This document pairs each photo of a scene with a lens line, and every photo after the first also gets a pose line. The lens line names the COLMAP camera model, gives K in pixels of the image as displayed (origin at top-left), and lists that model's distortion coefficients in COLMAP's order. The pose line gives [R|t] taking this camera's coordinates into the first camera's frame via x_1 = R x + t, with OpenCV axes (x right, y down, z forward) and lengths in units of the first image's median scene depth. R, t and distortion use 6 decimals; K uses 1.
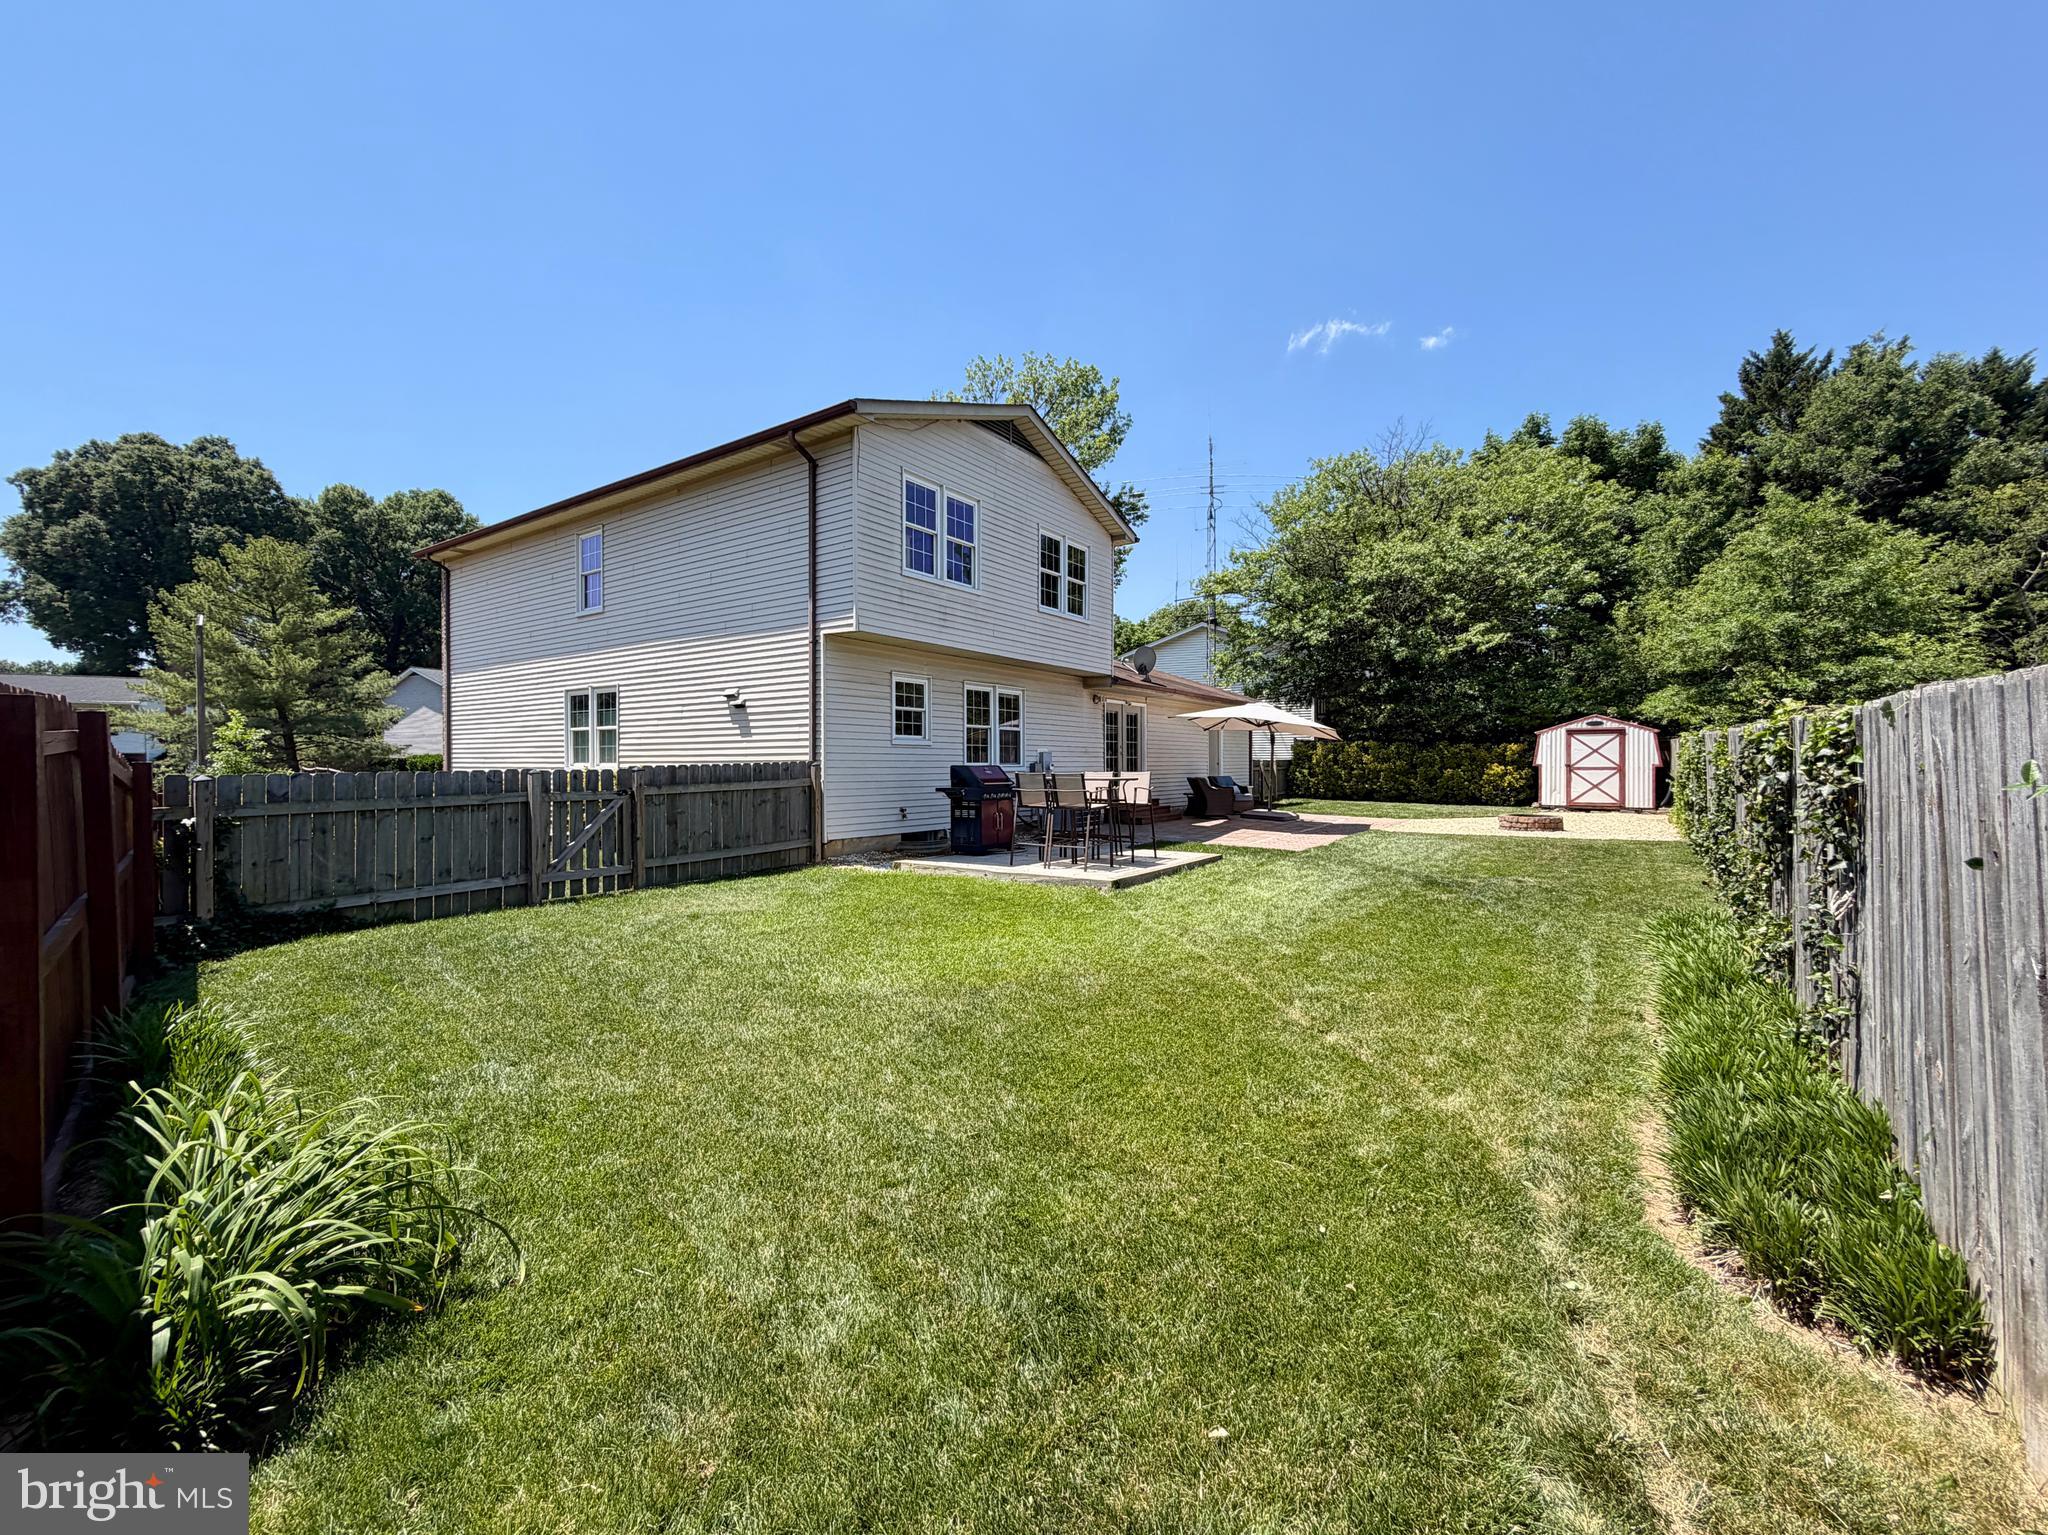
lens RADIAL K [[847.3, 0, 1024.0], [0, 847.3, 767.5], [0, 0, 1]] dist [-0.000048, 0.000534]
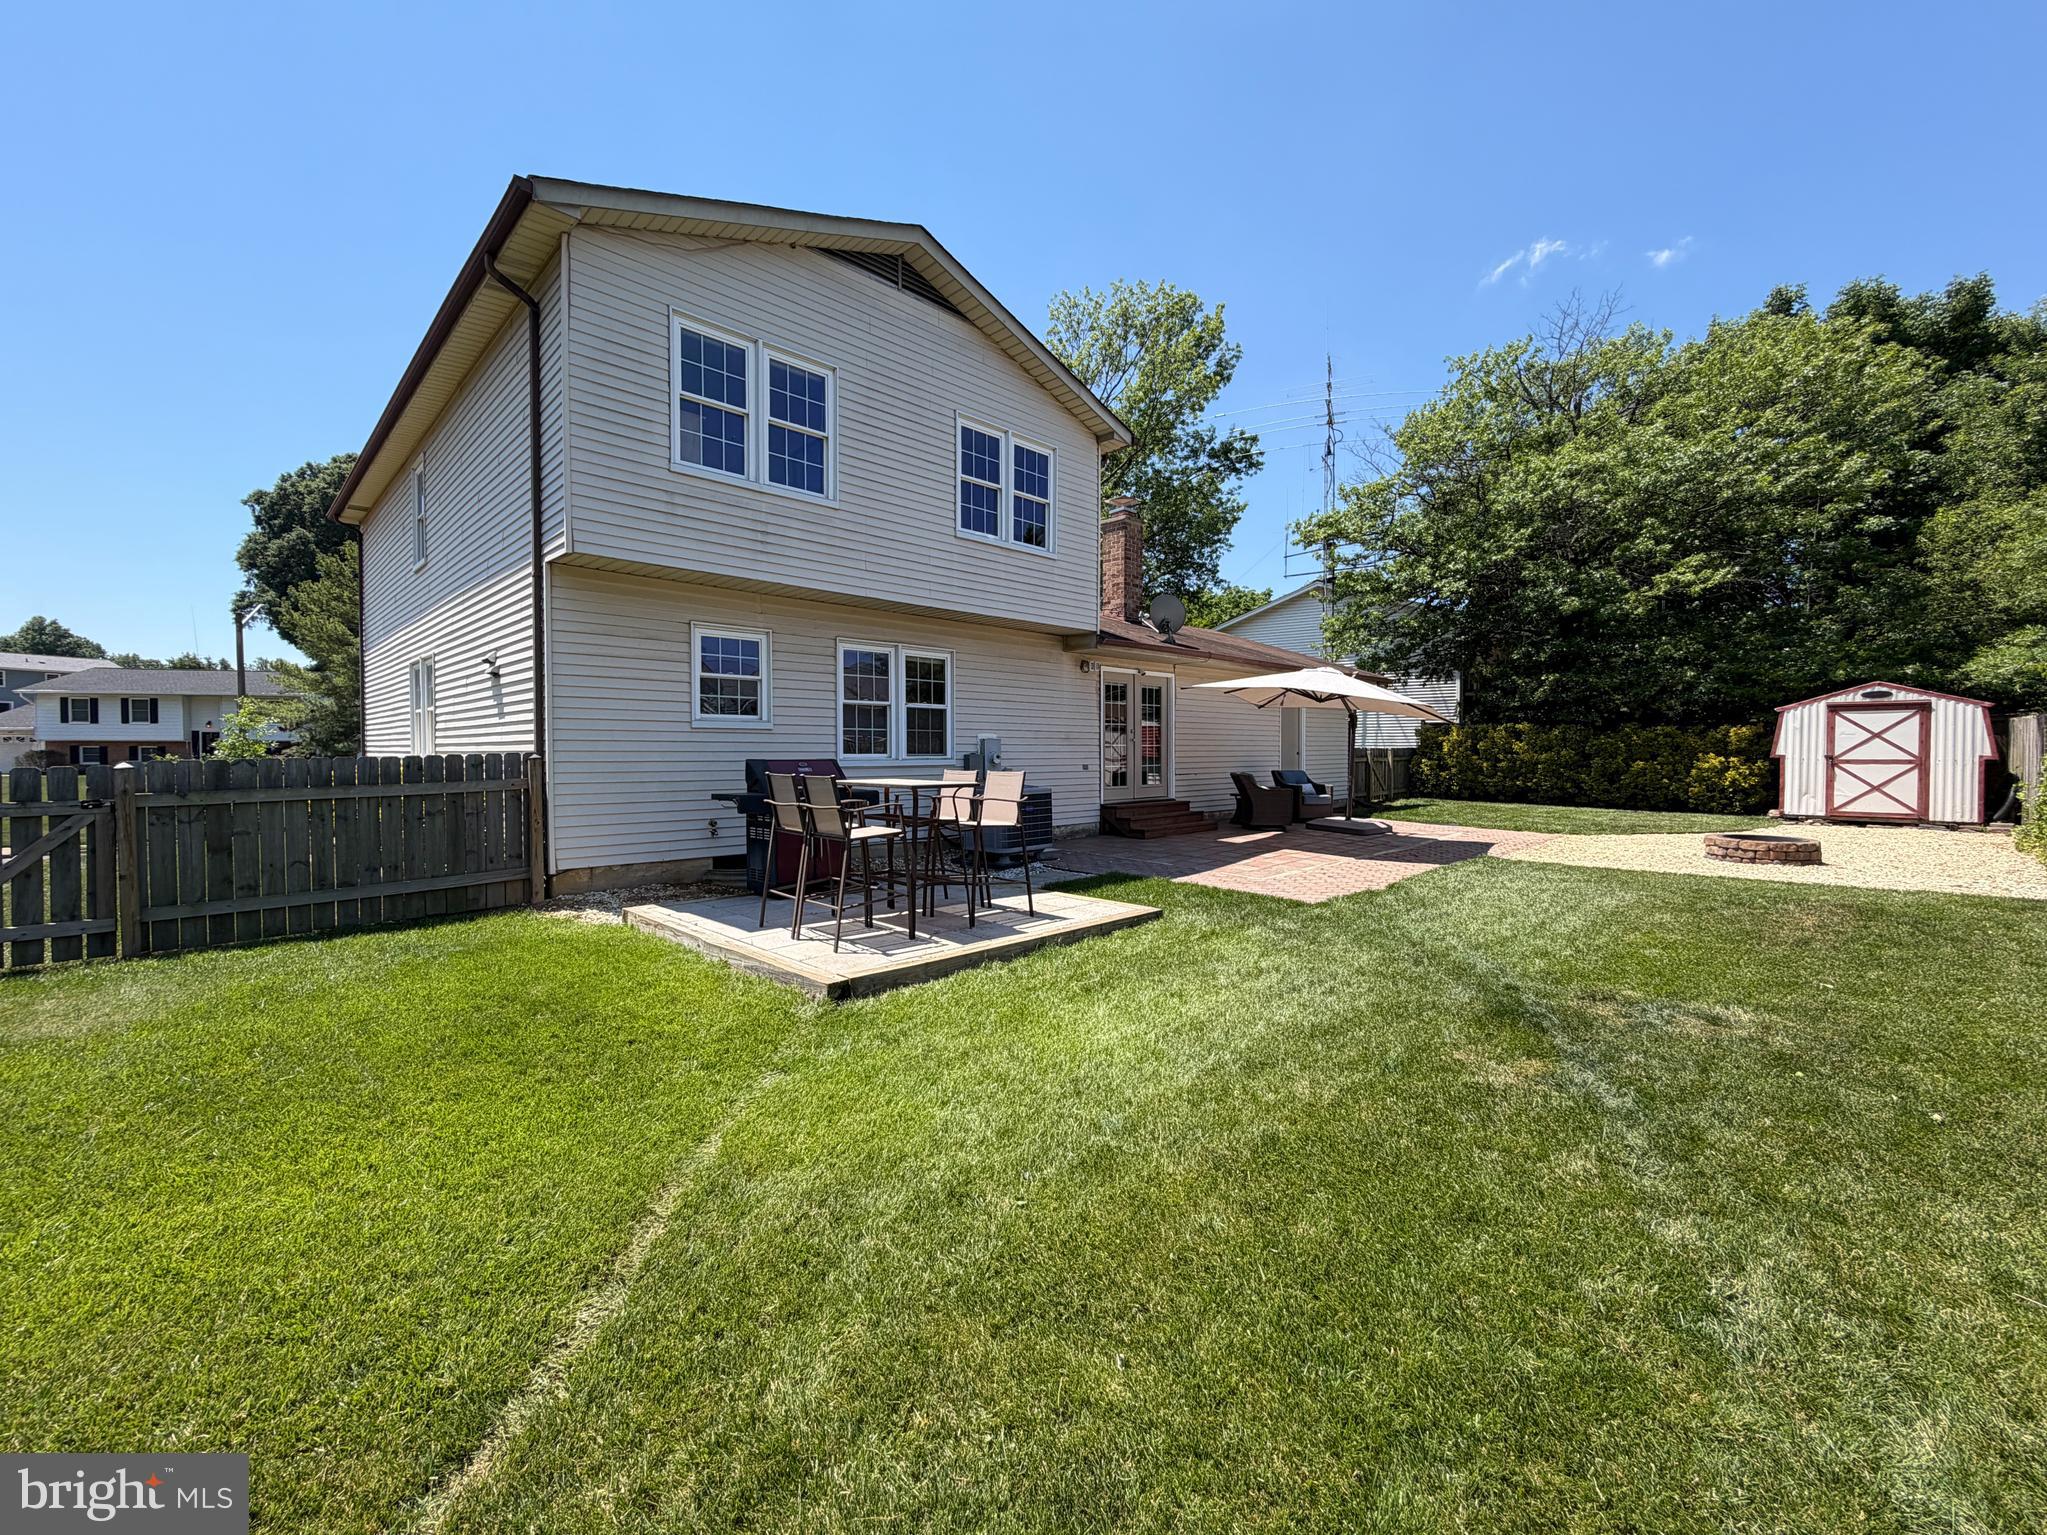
lens RADIAL K [[846.9, 0, 1023.5], [0, 846.9, 767.5], [0, 0, 1]] dist [-0.000048, 0.000534]
pose [[0.982577, 0.004677, -0.185800, 0.133298], [-0.001779, 0.999874, 0.015762, -0.003660], [0.185850, -0.015157, 0.982461, 0.212525]]
